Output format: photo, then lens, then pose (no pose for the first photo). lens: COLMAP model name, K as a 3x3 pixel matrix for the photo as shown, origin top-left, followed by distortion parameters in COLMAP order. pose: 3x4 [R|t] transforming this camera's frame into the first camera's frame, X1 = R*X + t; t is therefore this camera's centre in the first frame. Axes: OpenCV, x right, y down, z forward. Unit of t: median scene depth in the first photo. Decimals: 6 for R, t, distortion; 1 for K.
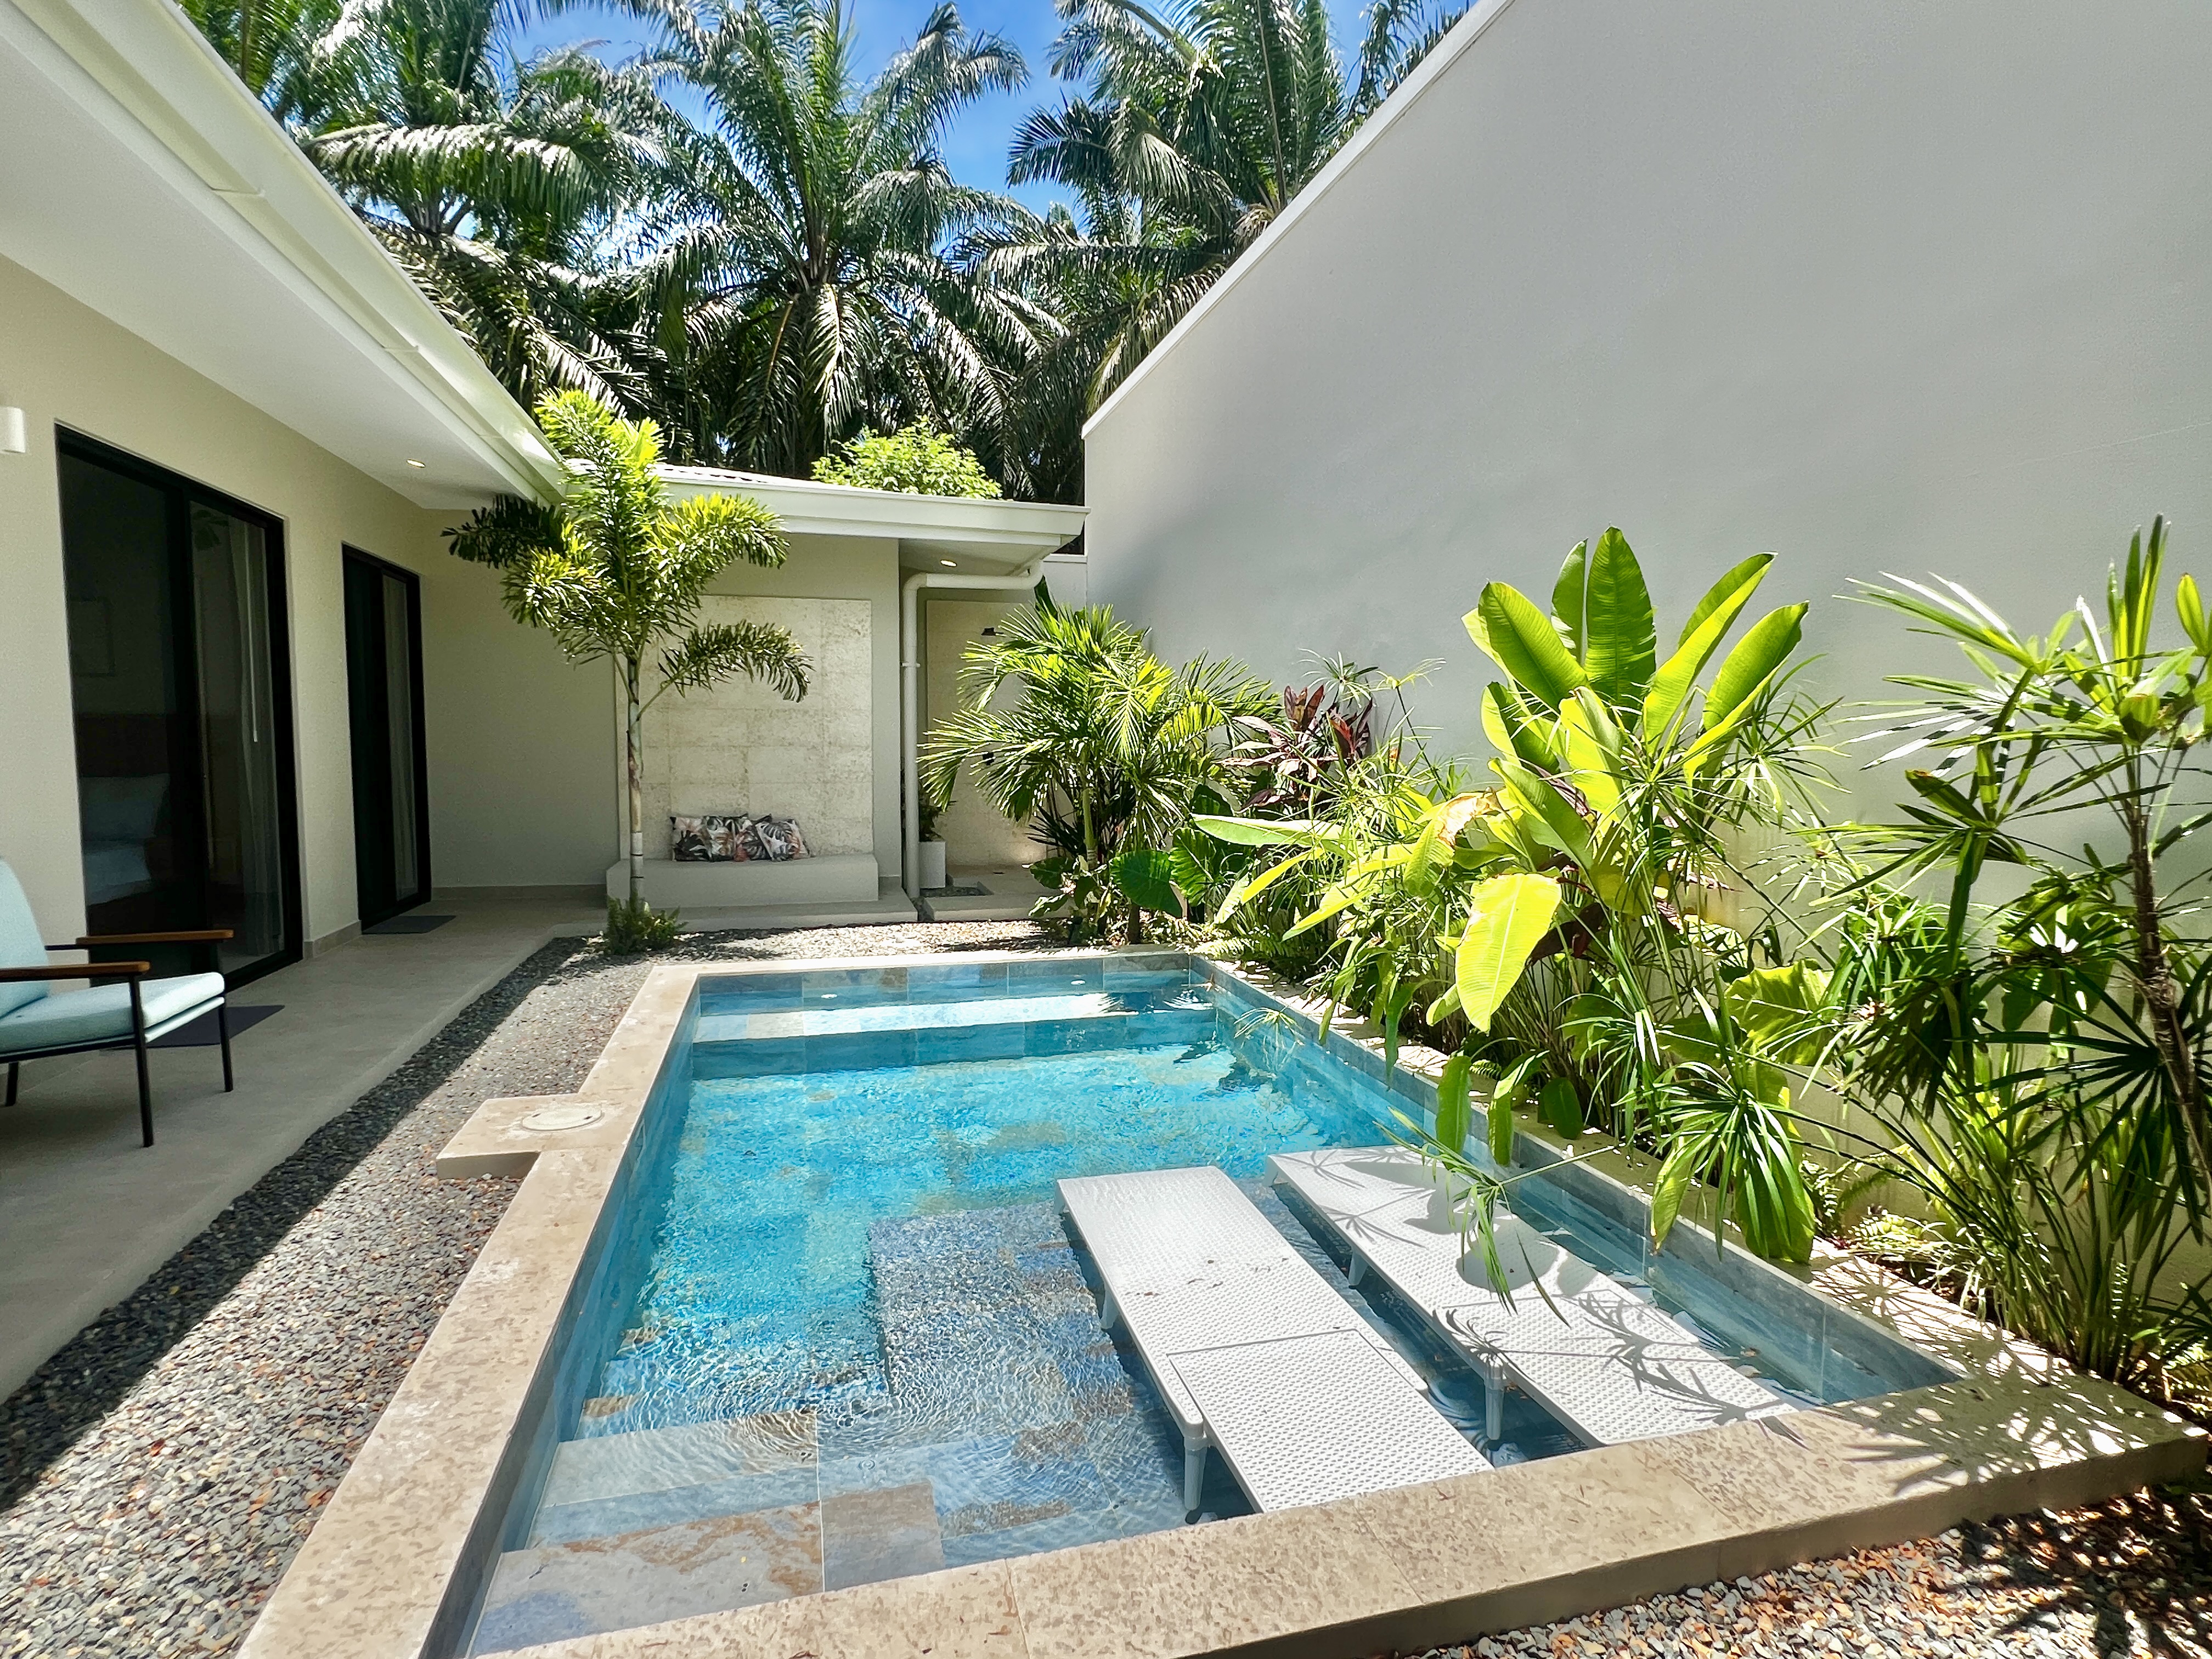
lens RADIAL K [[1107.2, 0, 1104.5], [0, 1107.2, 828.6], [0, 0, 1]] dist [0.005007, 0.000009]
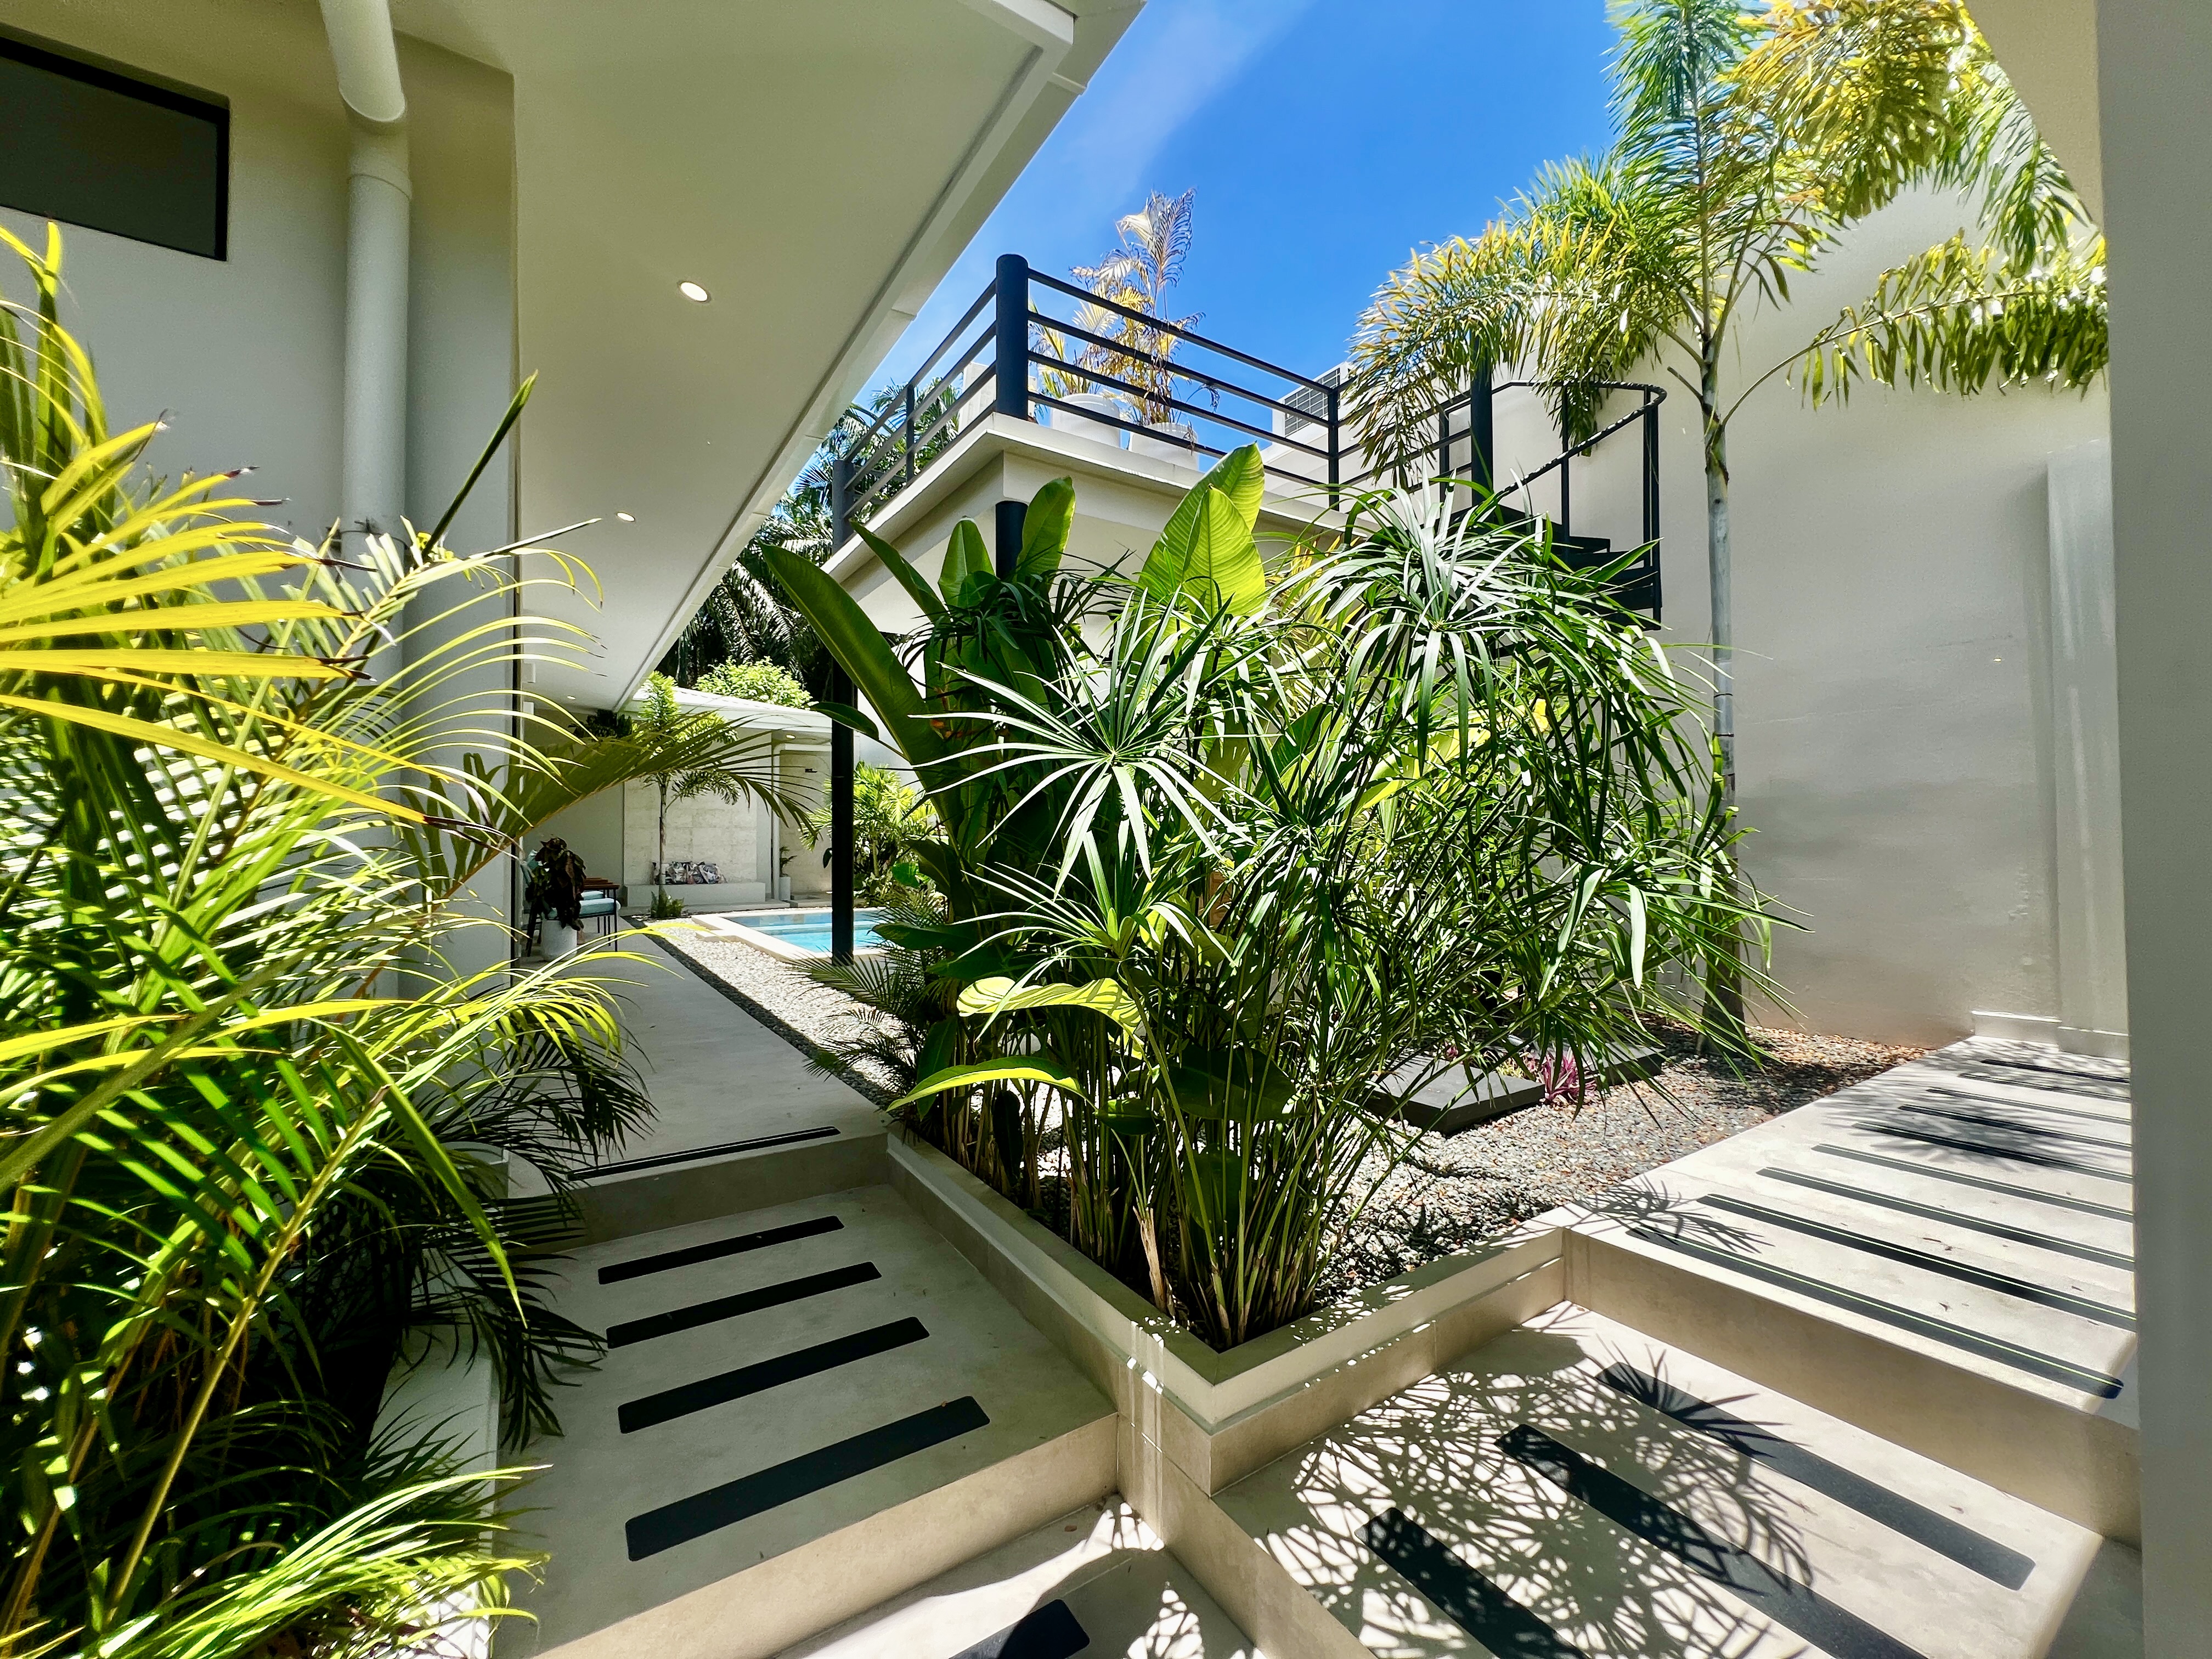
lens RADIAL K [[885.6, 0, 1122.1], [0, 885.6, 827.6], [0, 0, 1]] dist [-0.012006, -0.000086]
pose [[0.945862, -0.004016, 0.324545, -0.109283], [0.036543, 0.994883, -0.094192, 0.106994], [-0.322507, 0.100953, 0.941168, -0.770164]]
